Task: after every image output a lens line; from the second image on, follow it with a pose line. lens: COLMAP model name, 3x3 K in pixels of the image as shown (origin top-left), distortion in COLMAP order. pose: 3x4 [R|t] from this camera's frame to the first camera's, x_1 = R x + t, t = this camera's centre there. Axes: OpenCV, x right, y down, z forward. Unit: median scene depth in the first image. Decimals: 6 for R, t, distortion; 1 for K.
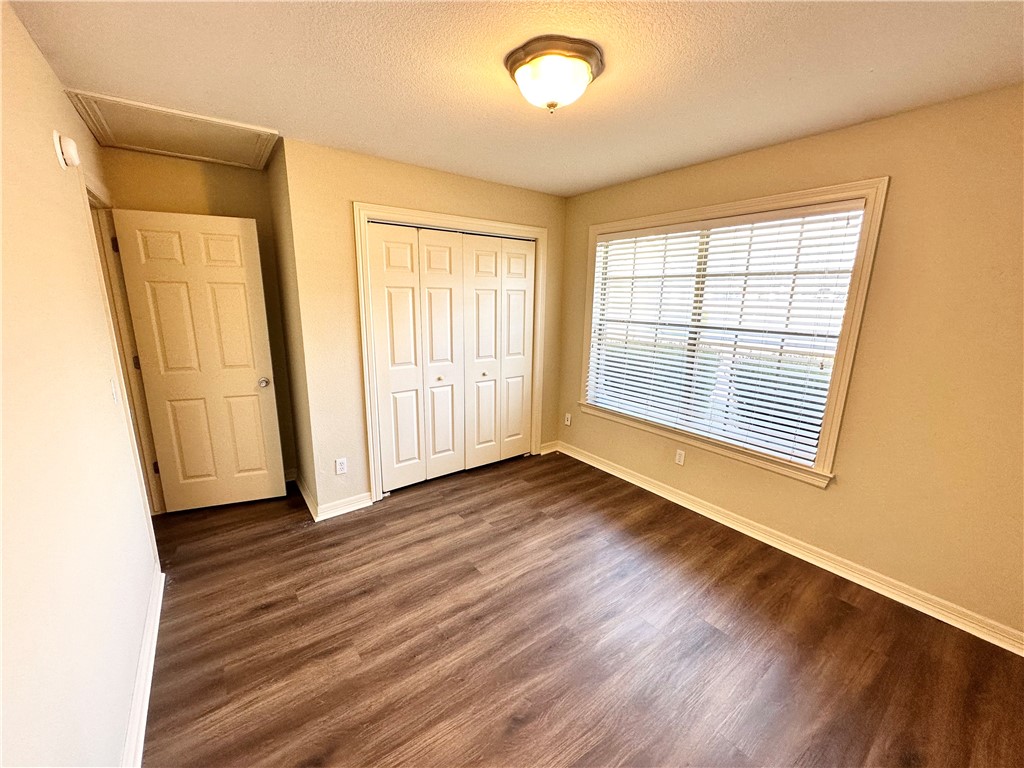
lens RADIAL K [[418.5, 0, 517.7], [0, 418.5, 384.5], [0, 0, 1]] dist [0.000839, 0.000007]
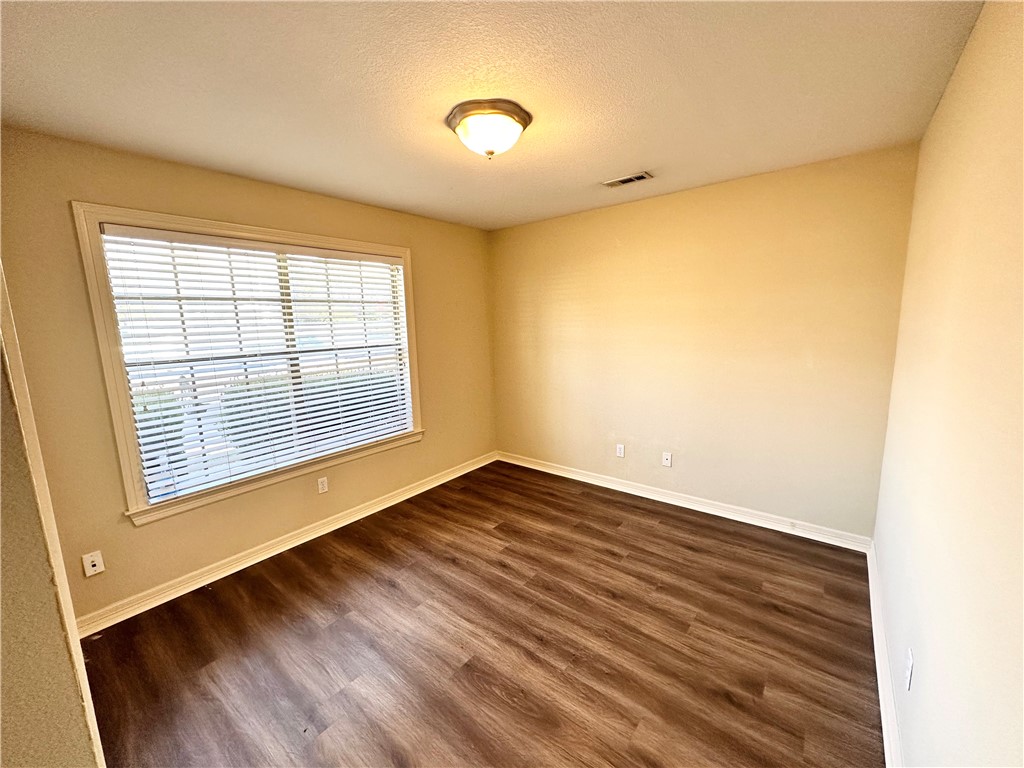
lens RADIAL K [[406.2, 0, 511.0], [0, 406.2, 383.8], [0, 0, 1]] dist [-0.001043, 0.000146]
pose [[-0.247875, -0.160756, 0.955362, -0.726902], [0.221833, 0.950518, 0.217497, -0.196166], [-0.943053, 0.265842, -0.199949, 0.886557]]
